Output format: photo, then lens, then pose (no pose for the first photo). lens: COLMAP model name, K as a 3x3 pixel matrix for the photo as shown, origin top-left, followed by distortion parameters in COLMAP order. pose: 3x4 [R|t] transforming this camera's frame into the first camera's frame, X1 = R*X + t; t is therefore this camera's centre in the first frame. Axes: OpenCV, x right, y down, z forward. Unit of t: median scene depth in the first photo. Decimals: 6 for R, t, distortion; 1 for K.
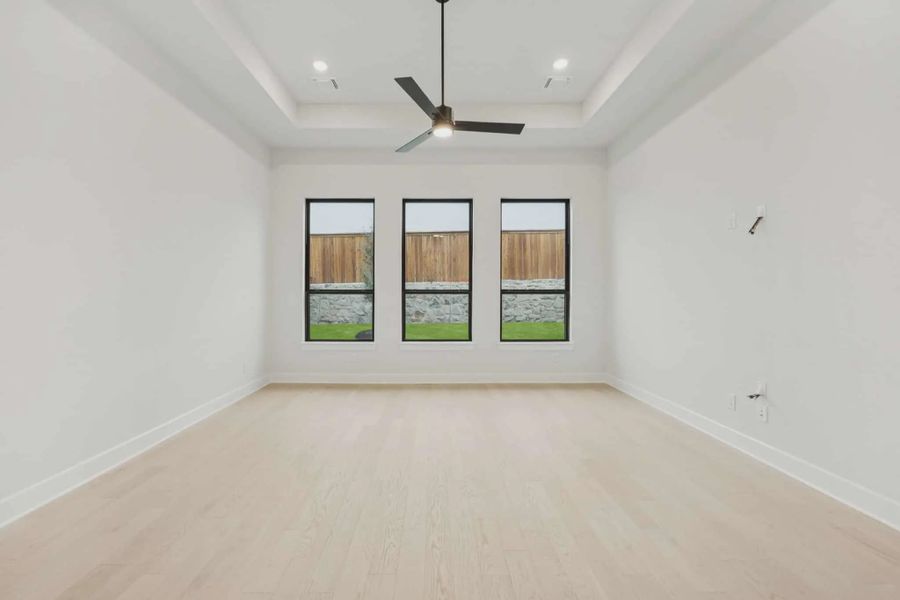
lens RADIAL K [[349.3, 0, 444.3], [0, 349.3, 299.6], [0, 0, 1]] dist [-0.000635, 0.000257]
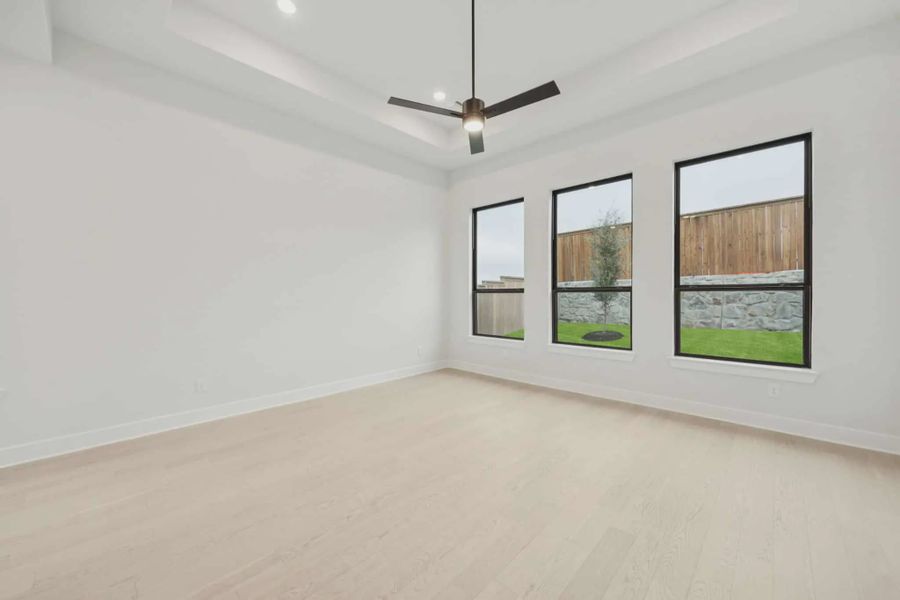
lens RADIAL K [[349.3, 0, 451.0], [0, 349.3, 297.5], [0, 0, 1]] dist [-0.000635, 0.000257]
pose [[0.724472, 0.001294, -0.689303, 0.114372], [-0.001655, 0.999999, 0.000137, -0.000478], [0.689302, 0.001041, 0.724473, 0.047429]]
